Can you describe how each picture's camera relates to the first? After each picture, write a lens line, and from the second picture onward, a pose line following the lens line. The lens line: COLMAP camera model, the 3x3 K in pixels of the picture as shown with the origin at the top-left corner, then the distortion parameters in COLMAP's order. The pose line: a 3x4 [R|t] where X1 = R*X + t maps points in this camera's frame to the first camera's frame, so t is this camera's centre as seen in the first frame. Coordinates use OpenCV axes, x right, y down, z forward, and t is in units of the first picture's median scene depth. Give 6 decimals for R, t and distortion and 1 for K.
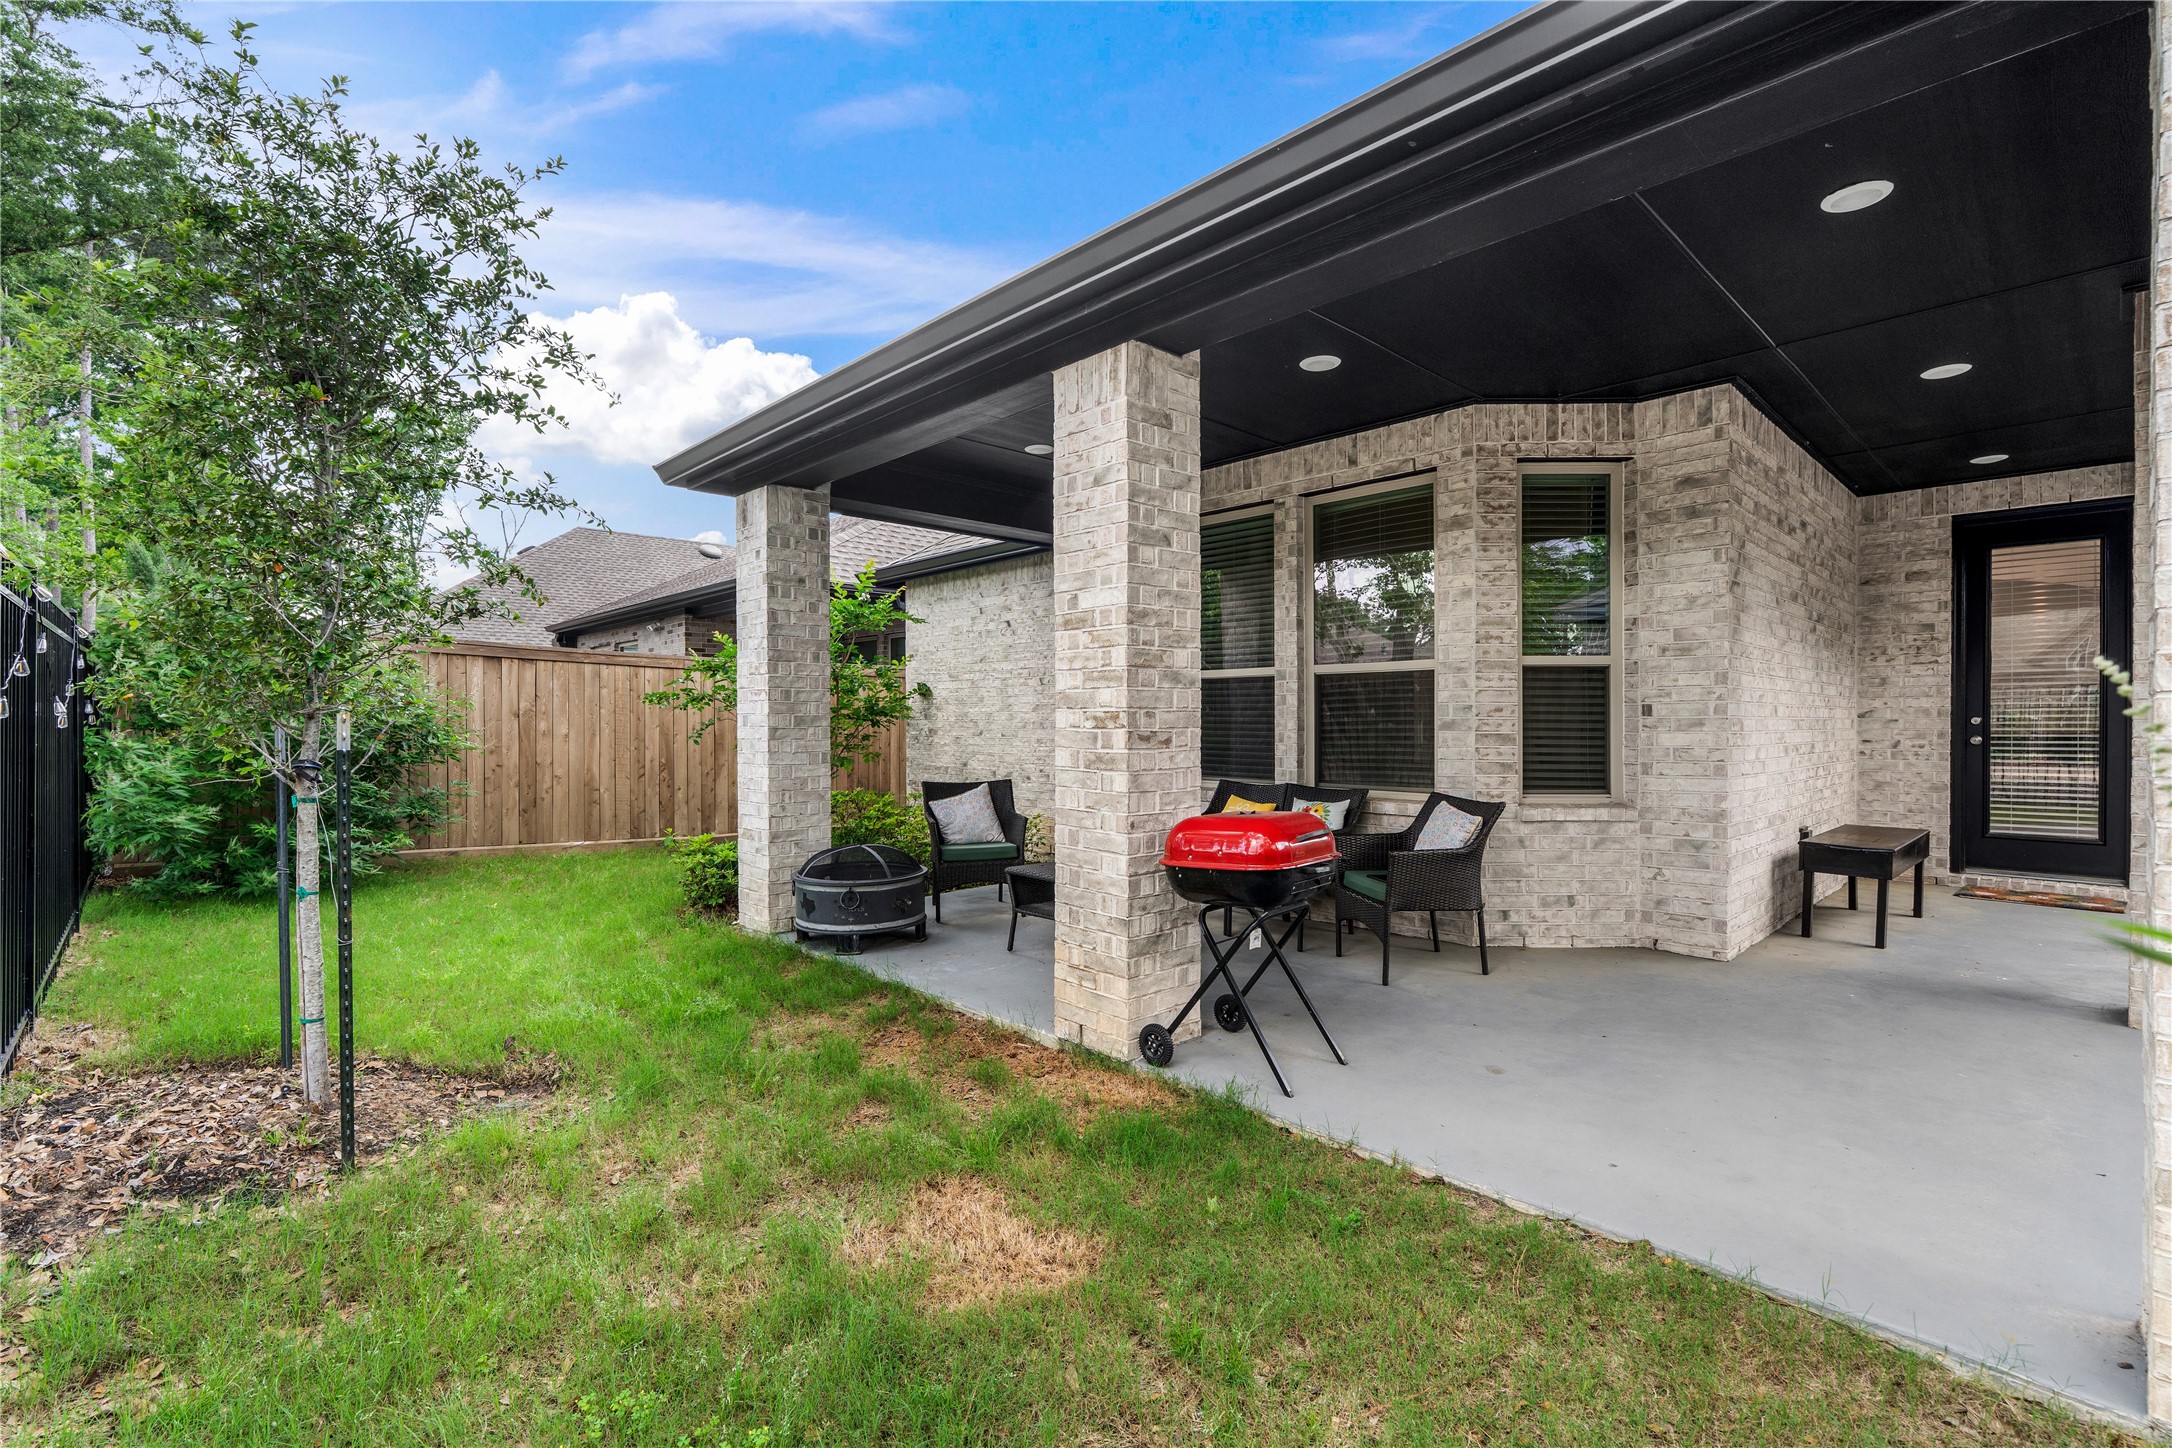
lens RADIAL K [[975.2, 0, 1084.6], [0, 975.2, 720.5], [0, 0, 1]] dist [-0.000021, 0.001281]
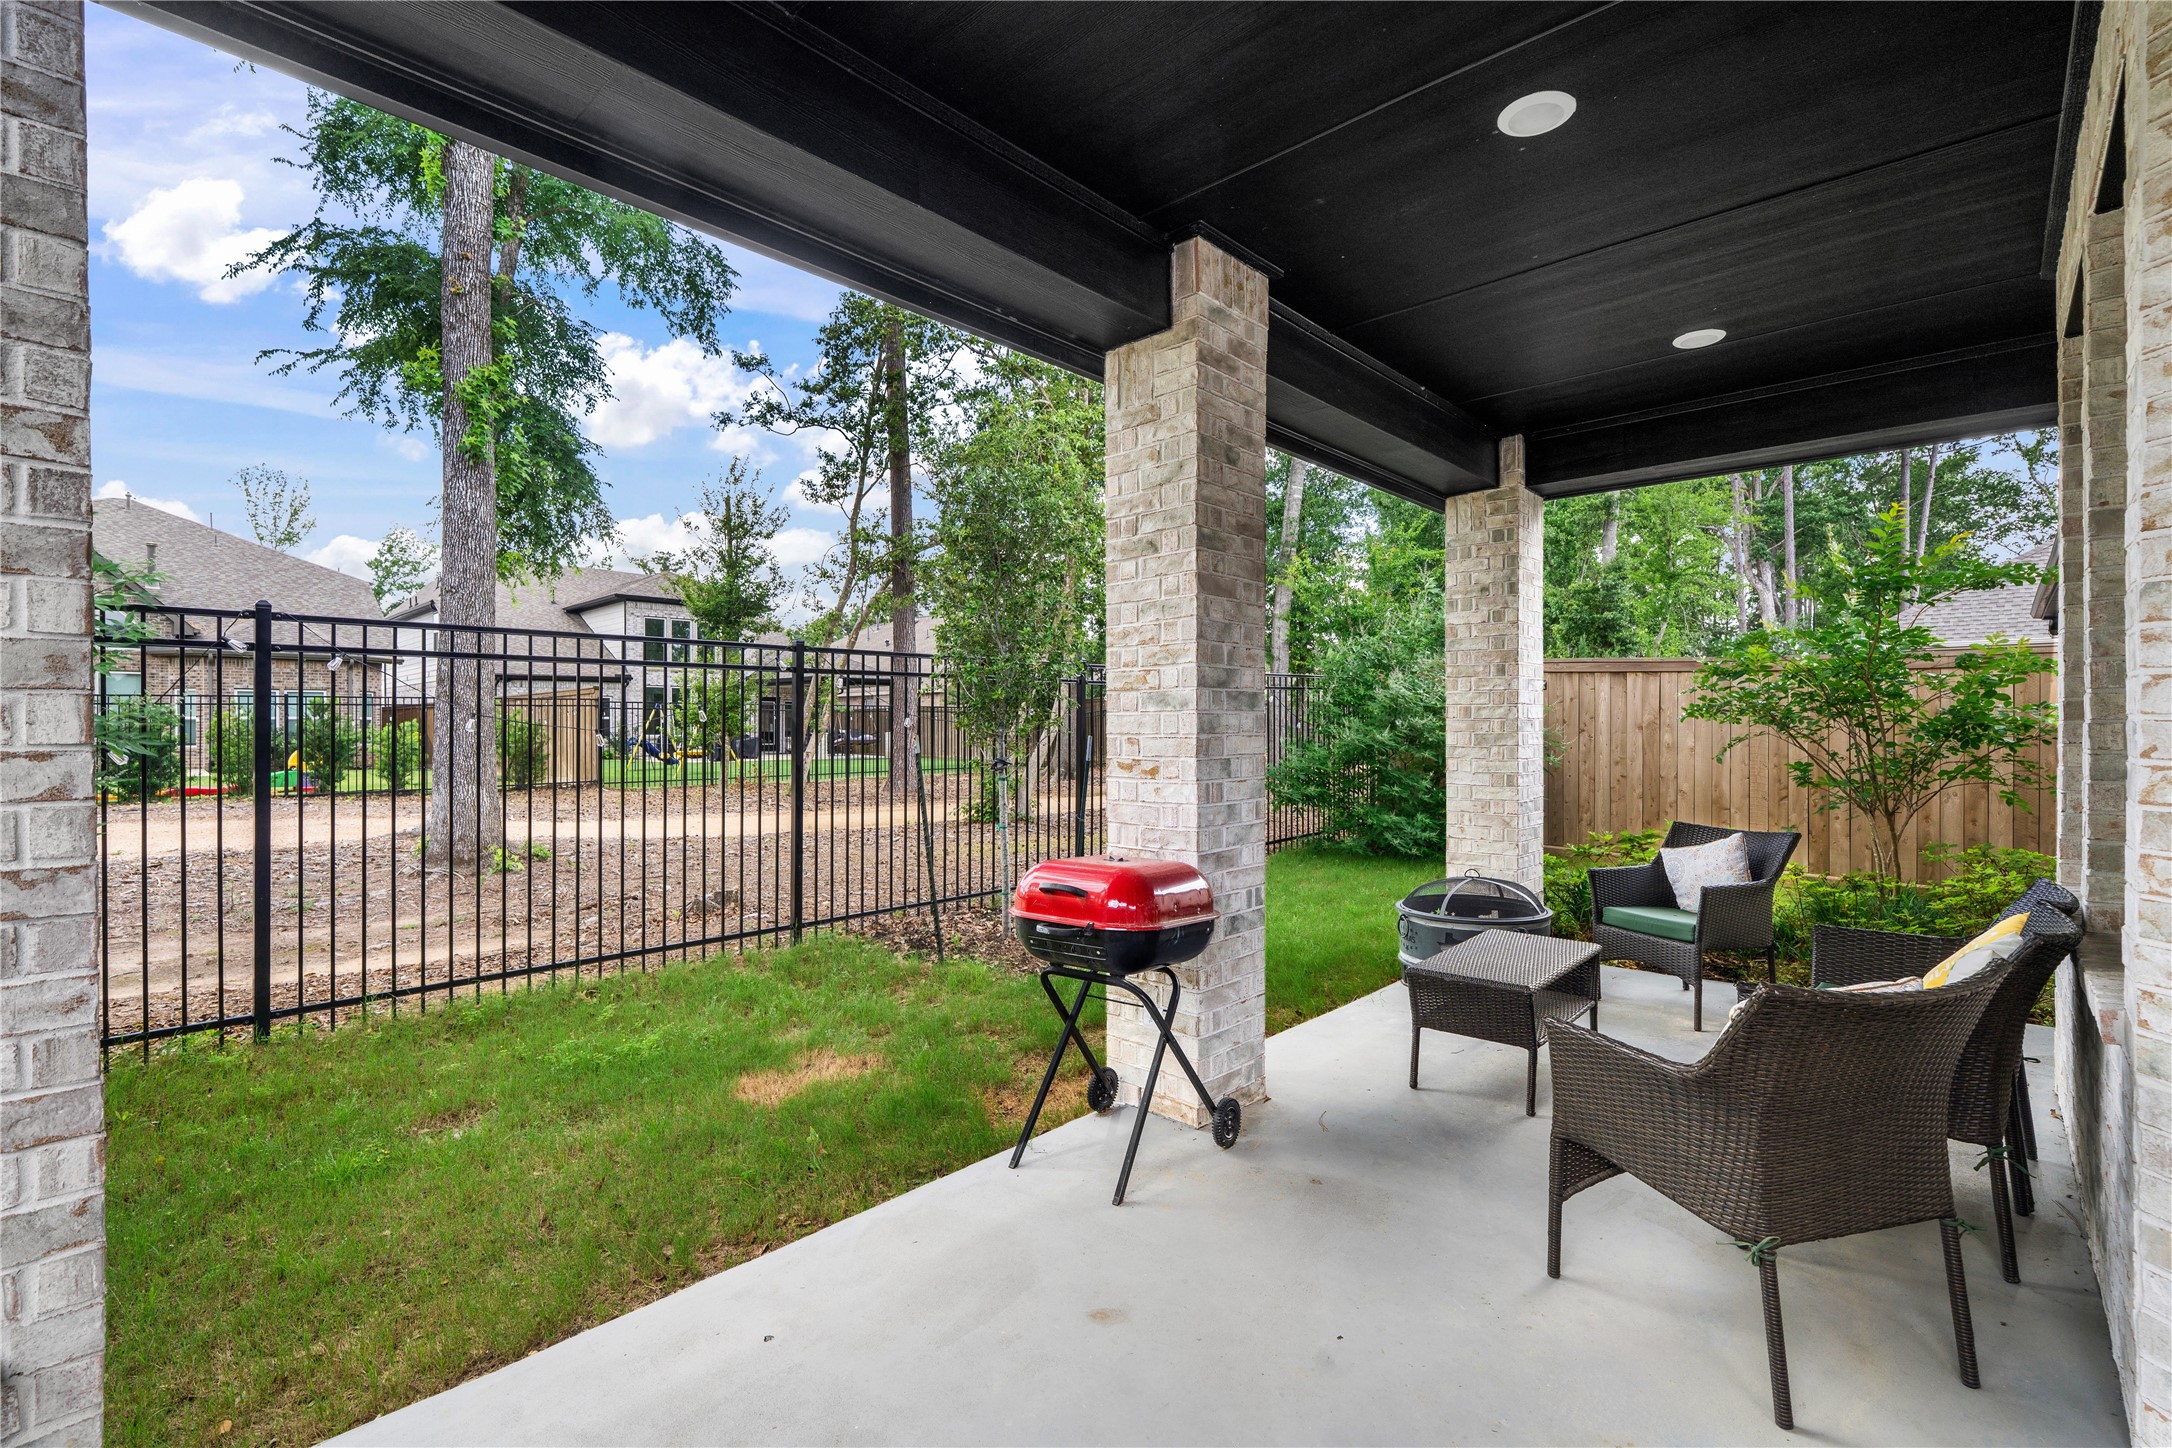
lens RADIAL K [[975.2, 0, 1084.6], [0, 975.2, 720.5], [0, 0, 1]] dist [-0.000021, 0.001281]
pose [[0.071038, -0.003189, -0.997469, 0.612743], [-0.000901, 0.999994, -0.003262, -0.013959], [0.997473, 0.001130, 0.071035, 0.549395]]
